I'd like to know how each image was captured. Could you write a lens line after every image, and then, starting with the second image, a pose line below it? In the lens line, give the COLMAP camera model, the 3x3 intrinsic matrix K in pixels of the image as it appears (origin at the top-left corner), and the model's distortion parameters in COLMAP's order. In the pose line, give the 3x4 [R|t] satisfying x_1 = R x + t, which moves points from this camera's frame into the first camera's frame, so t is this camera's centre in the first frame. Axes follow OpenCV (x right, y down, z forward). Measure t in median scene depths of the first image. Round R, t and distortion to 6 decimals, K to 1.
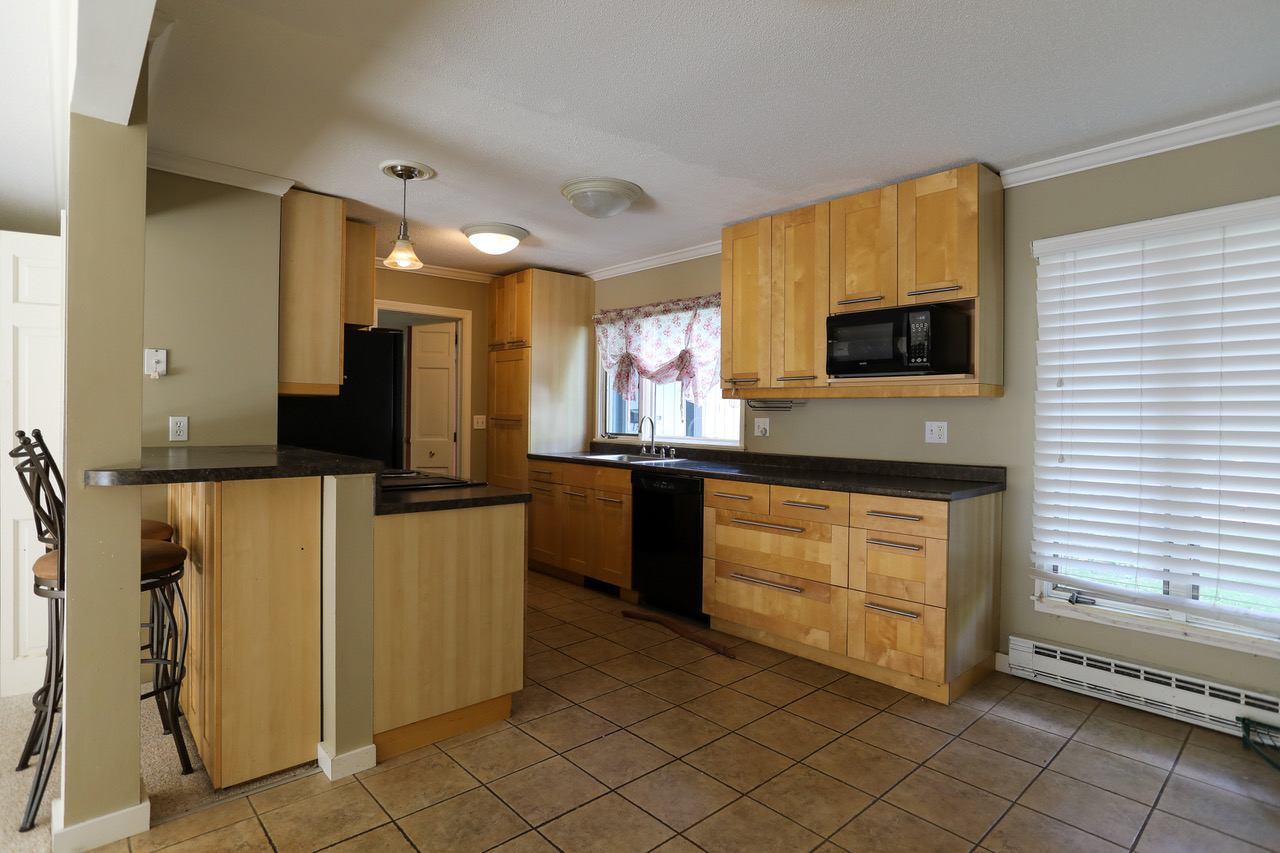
lens RADIAL K [[642.3, 0, 644.9], [0, 642.3, 422.5], [0, 0, 1]] dist [-0.065427, 0.031669]
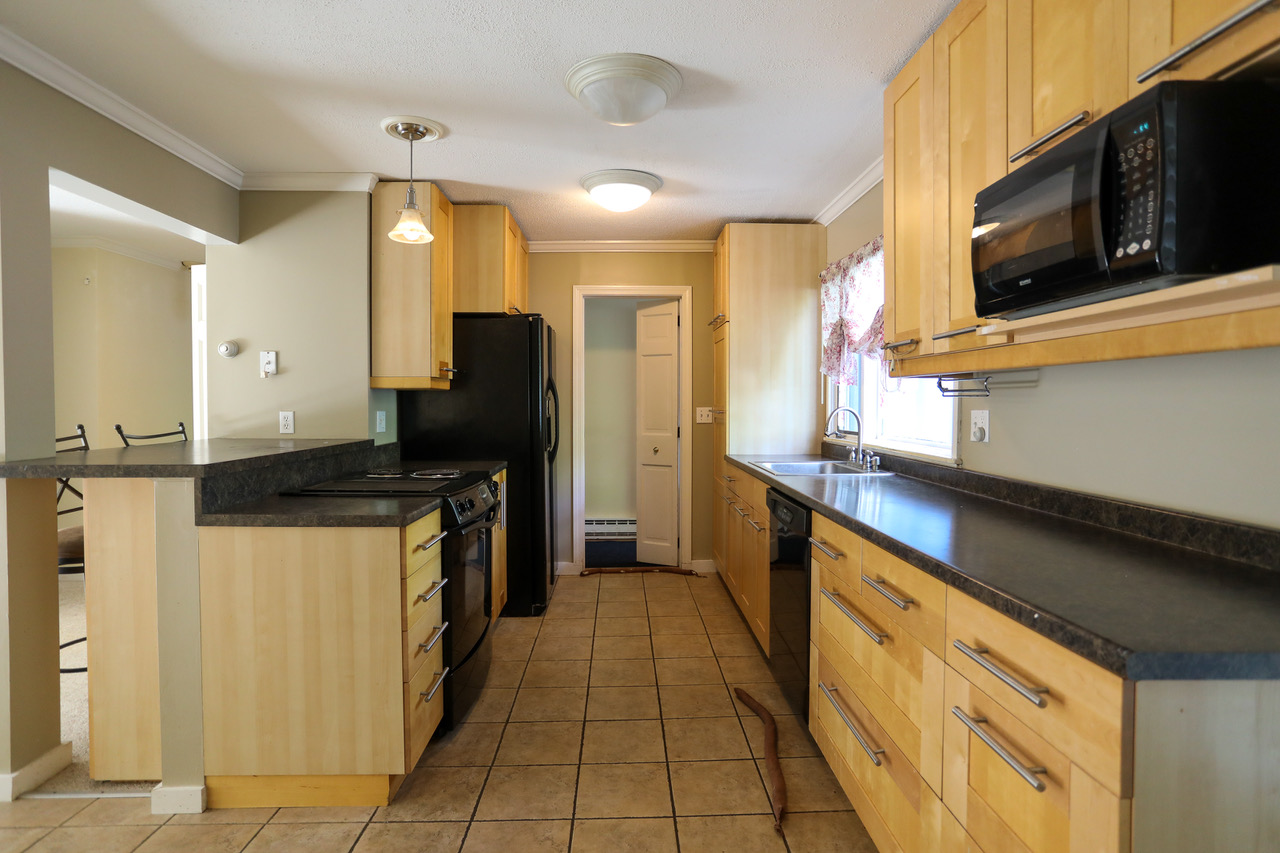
lens RADIAL K [[642.3, 0, 644.9], [0, 642.3, 422.5], [0, 0, 1]] dist [-0.065427, 0.031669]
pose [[0.766293, 0.008892, -0.642430, 0.393601], [-0.000043, 0.999905, 0.013789, -0.004700], [0.642491, -0.010539, 0.766220, 0.487796]]
